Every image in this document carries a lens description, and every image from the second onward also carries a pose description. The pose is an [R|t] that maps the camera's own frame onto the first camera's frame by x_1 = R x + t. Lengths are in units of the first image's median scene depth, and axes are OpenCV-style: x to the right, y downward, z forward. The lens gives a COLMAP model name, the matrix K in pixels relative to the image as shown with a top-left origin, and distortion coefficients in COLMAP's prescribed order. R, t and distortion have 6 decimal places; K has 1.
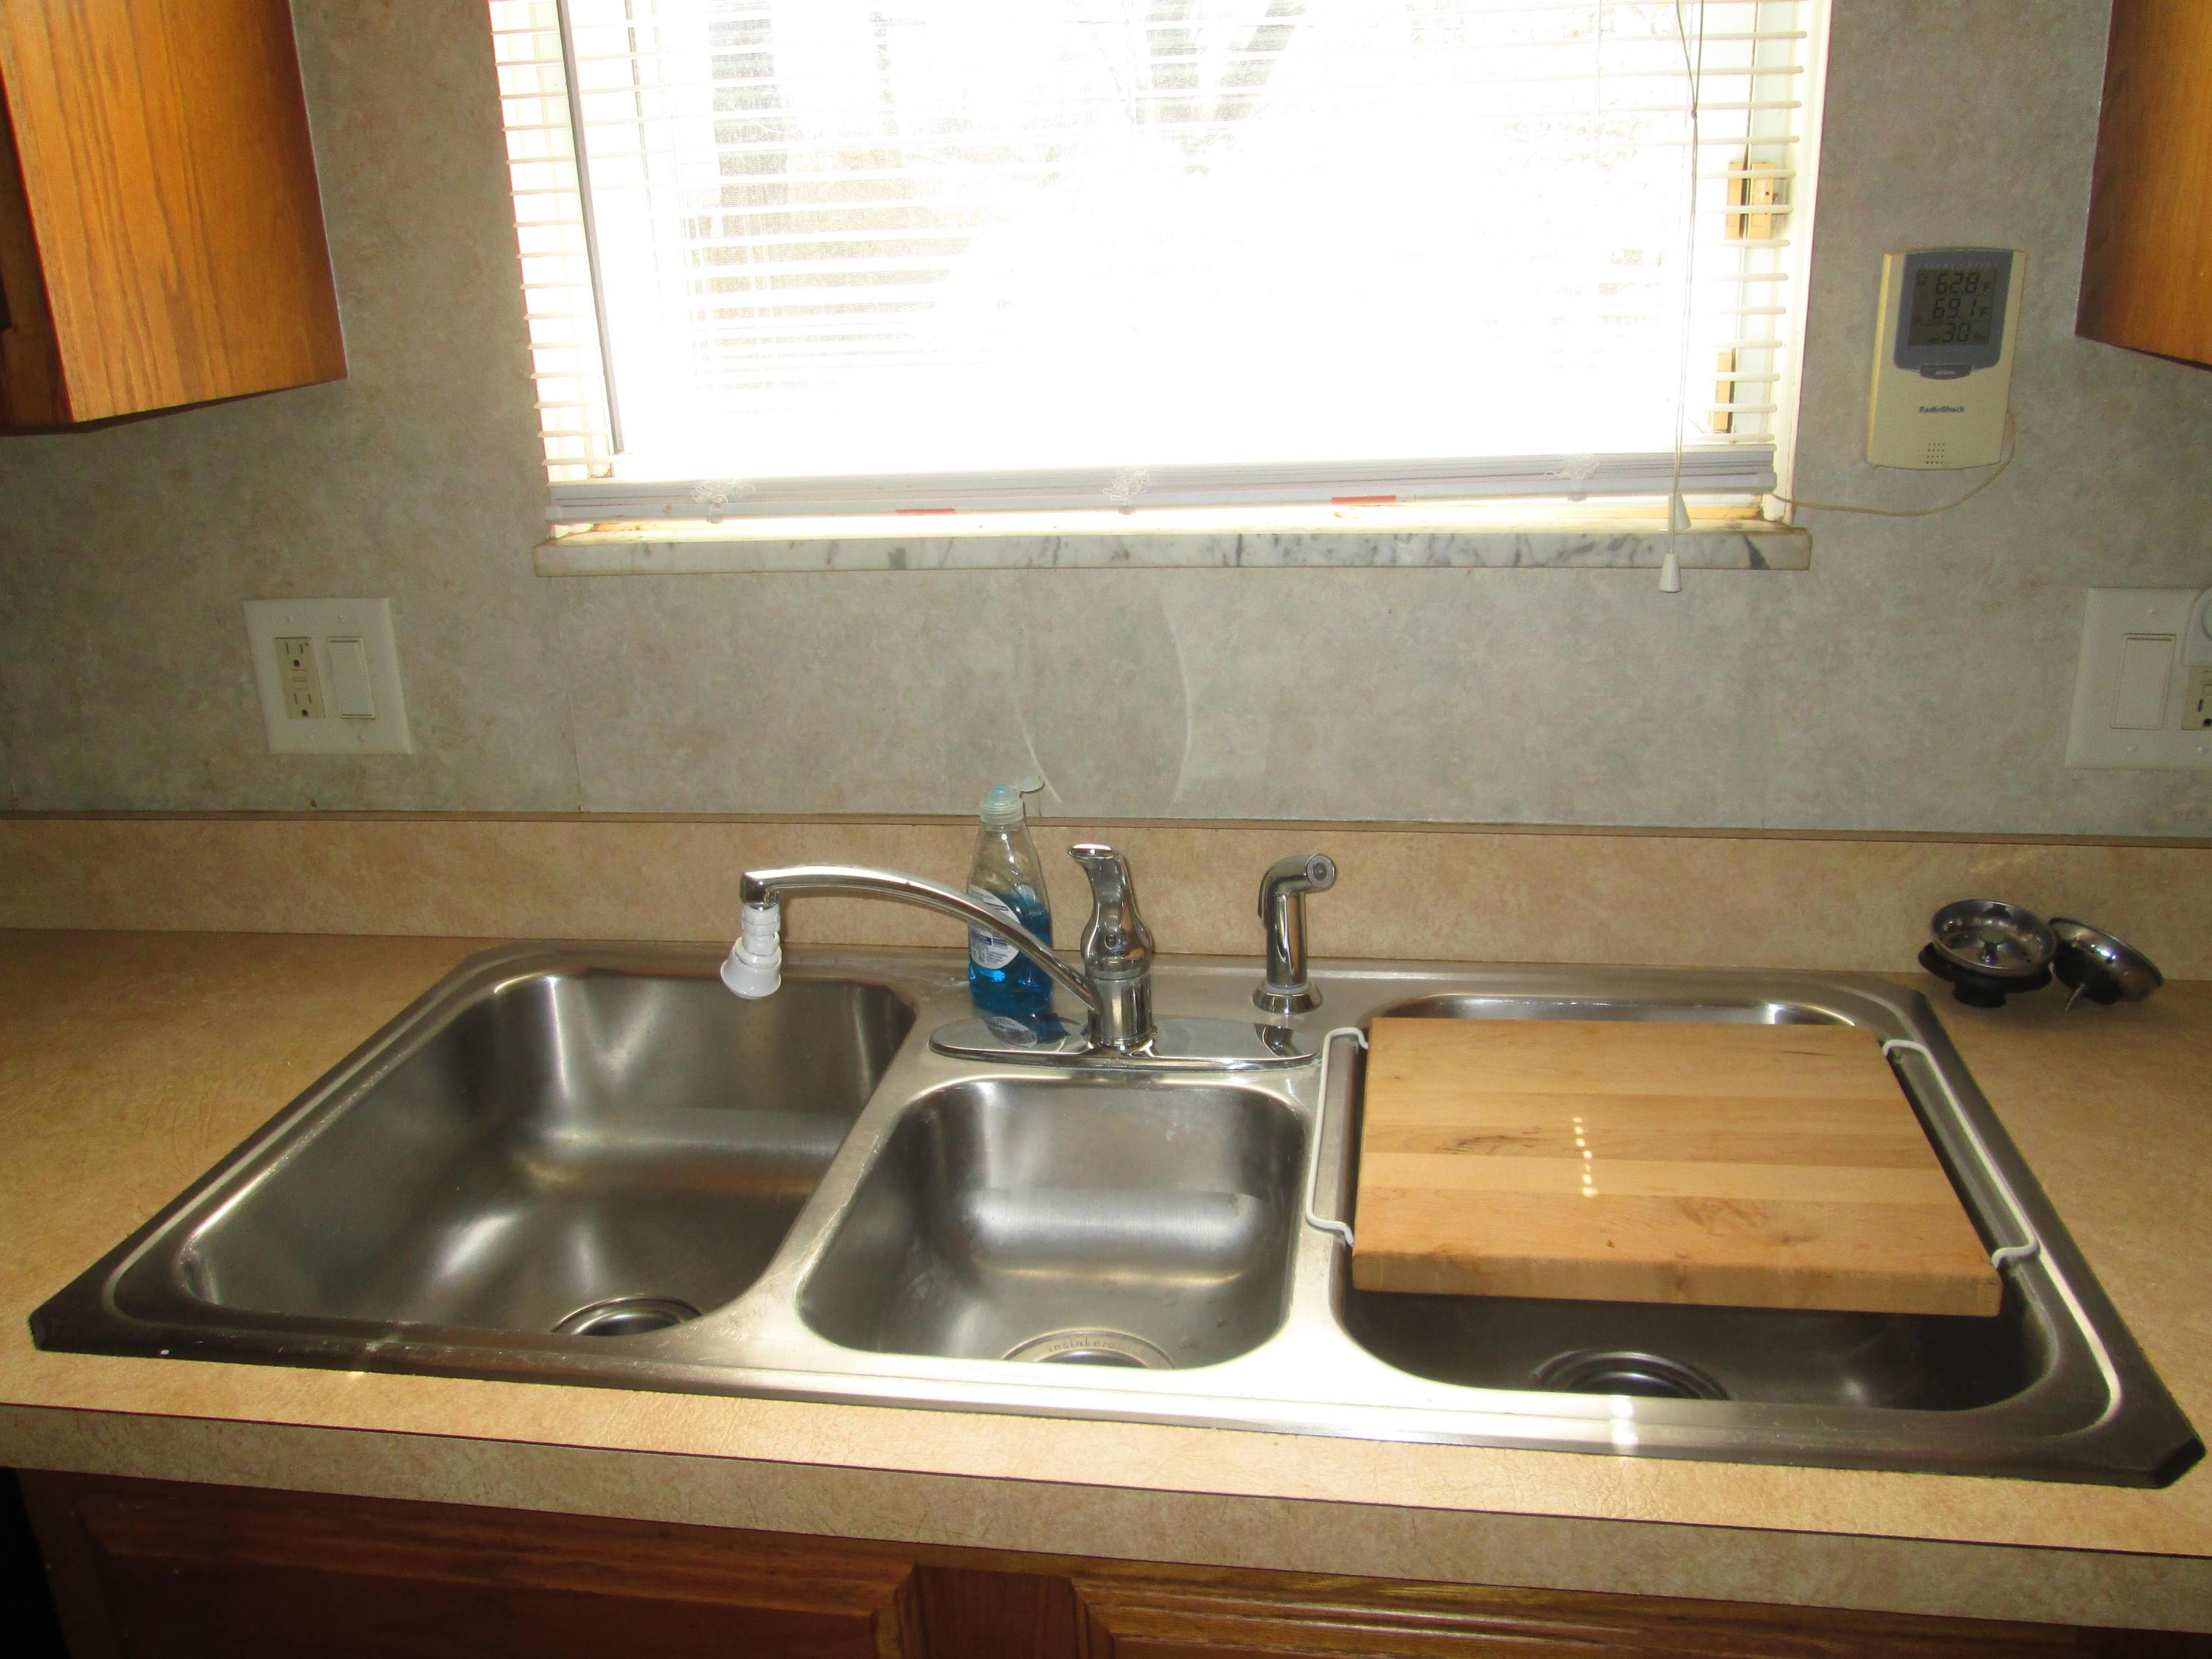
lens RADIAL K [[1814.9, 0, 1087.7], [0, 1814.9, 822.2], [0, 0, 1]] dist [-0.035796, 0.002646]
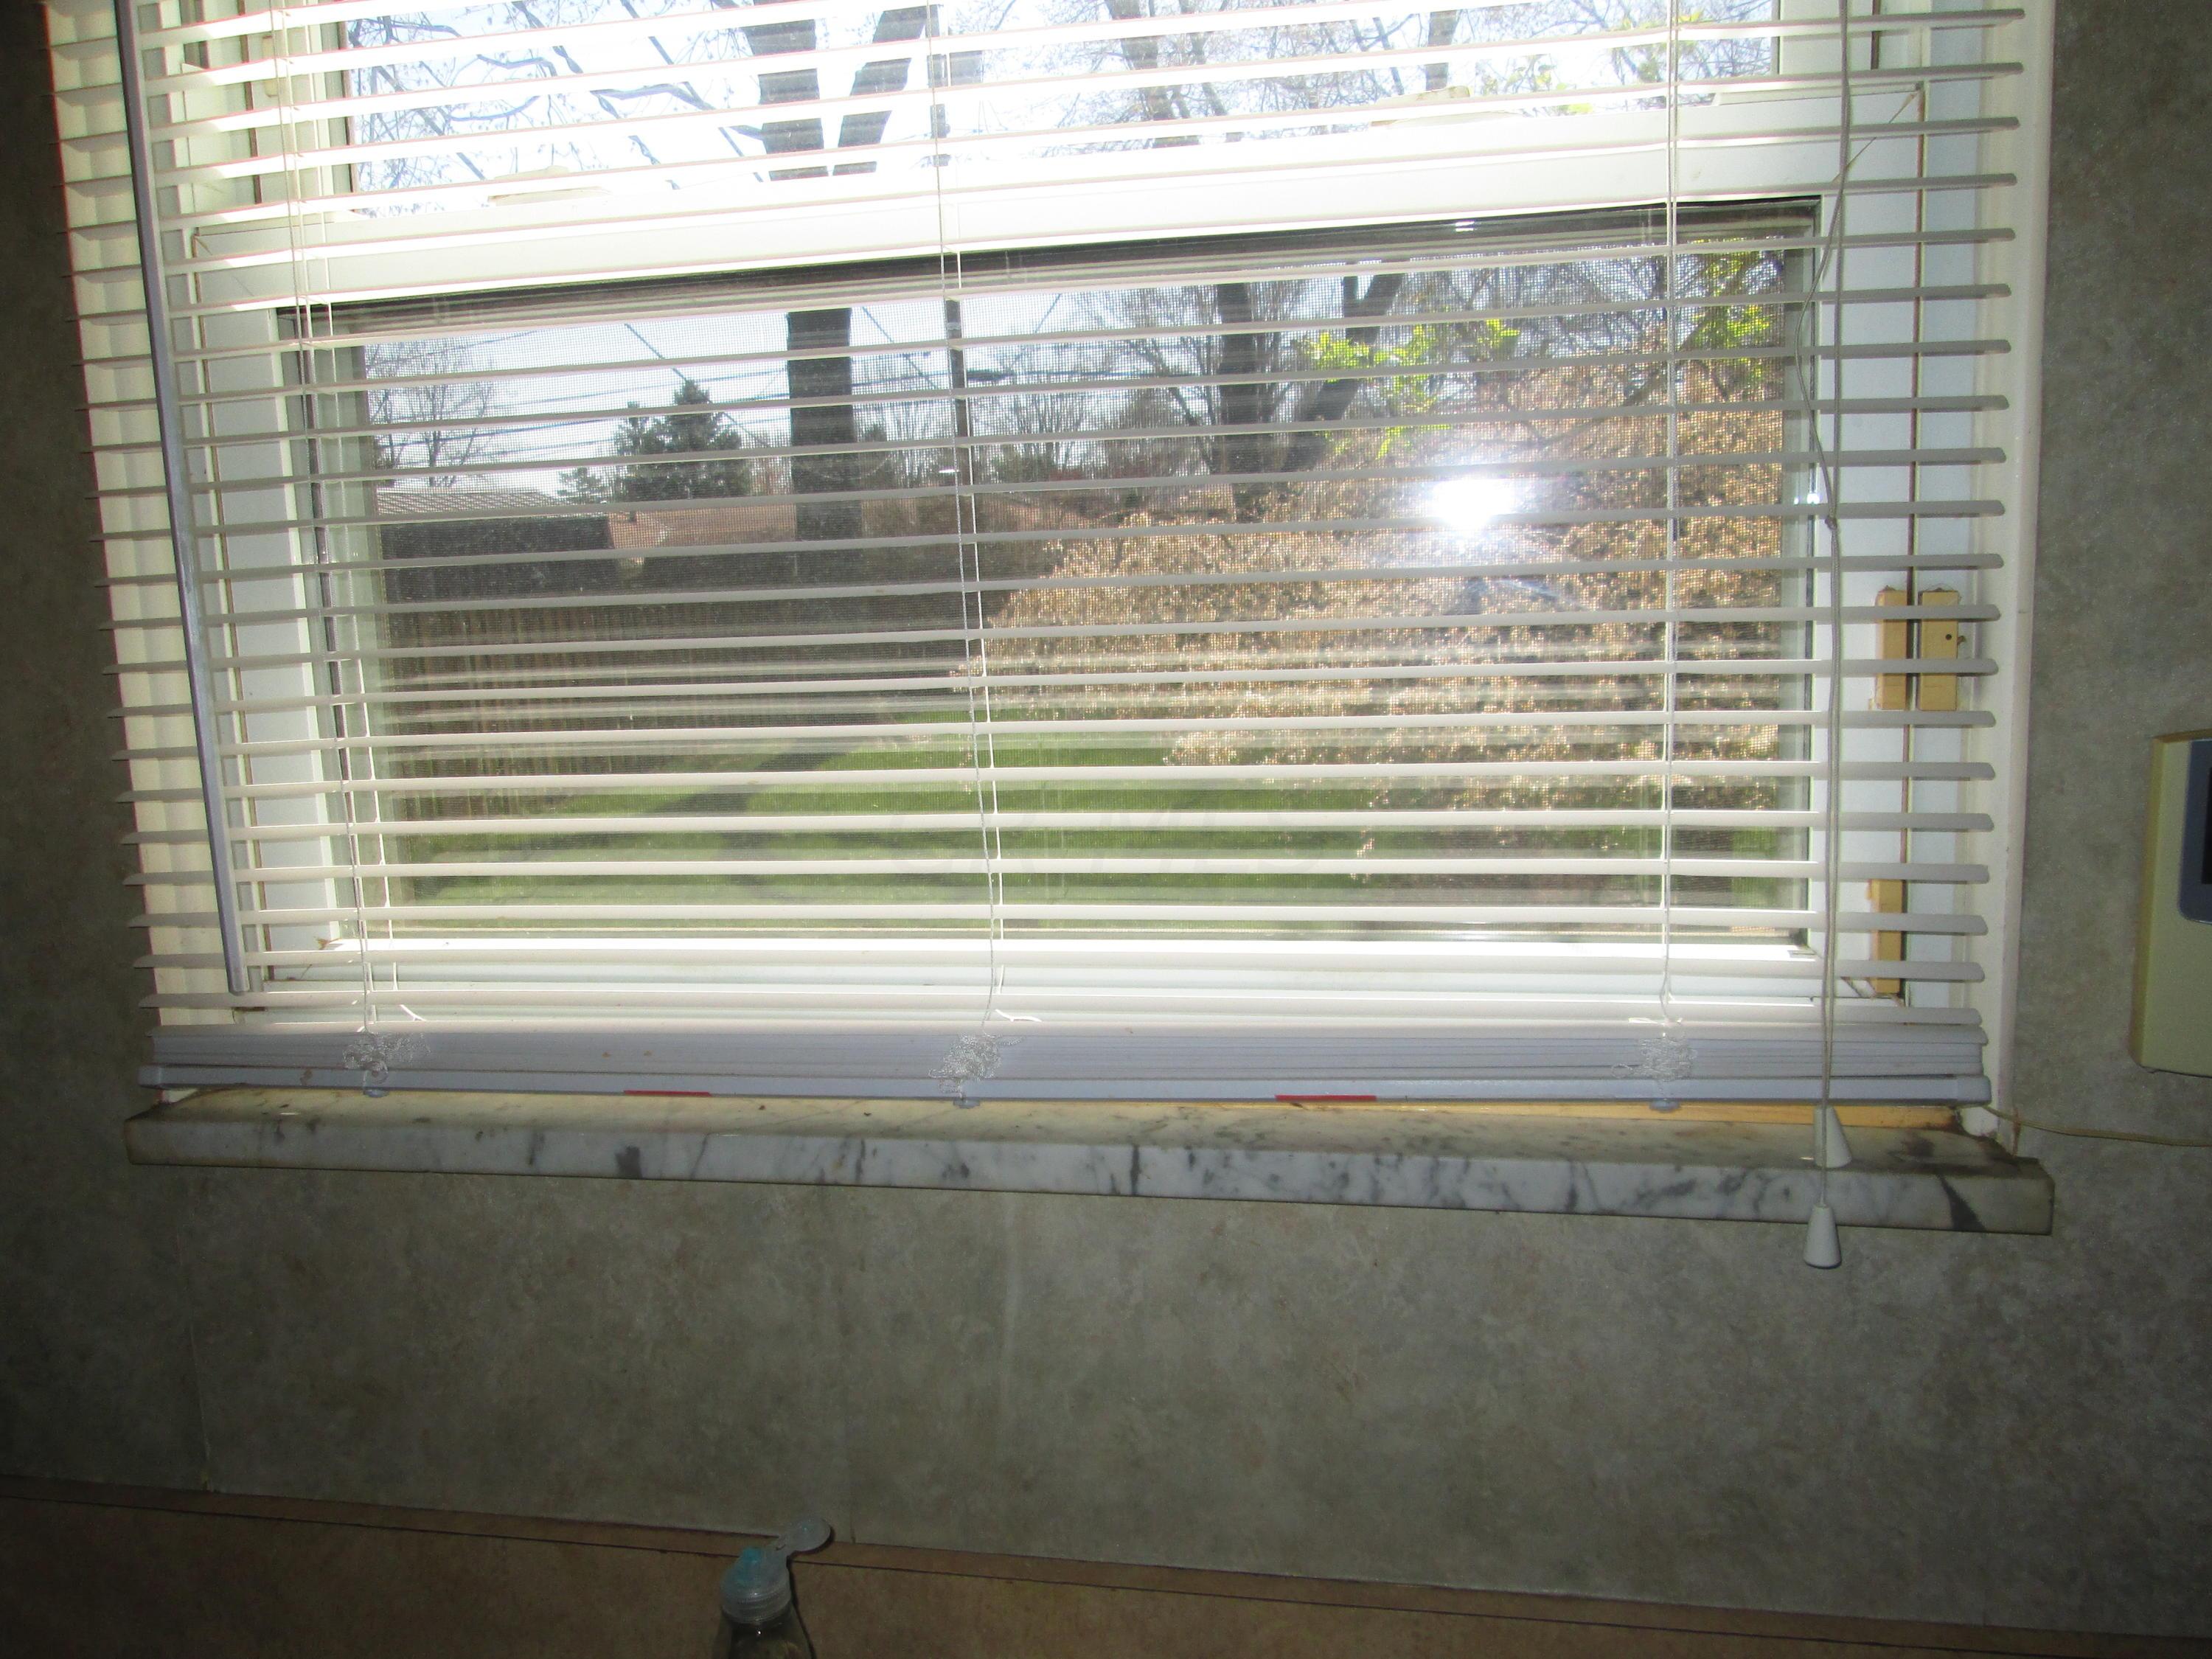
lens RADIAL K [[1814.9, 0, 1119.5], [0, 1814.9, 838.3], [0, 0, 1]] dist [-0.035796, 0.002646]
pose [[0.999794, 0.001233, -0.020269, 0.089726], [-0.004708, 0.985039, -0.172268, -0.153759], [0.019753, 0.172328, 0.984842, 0.345177]]
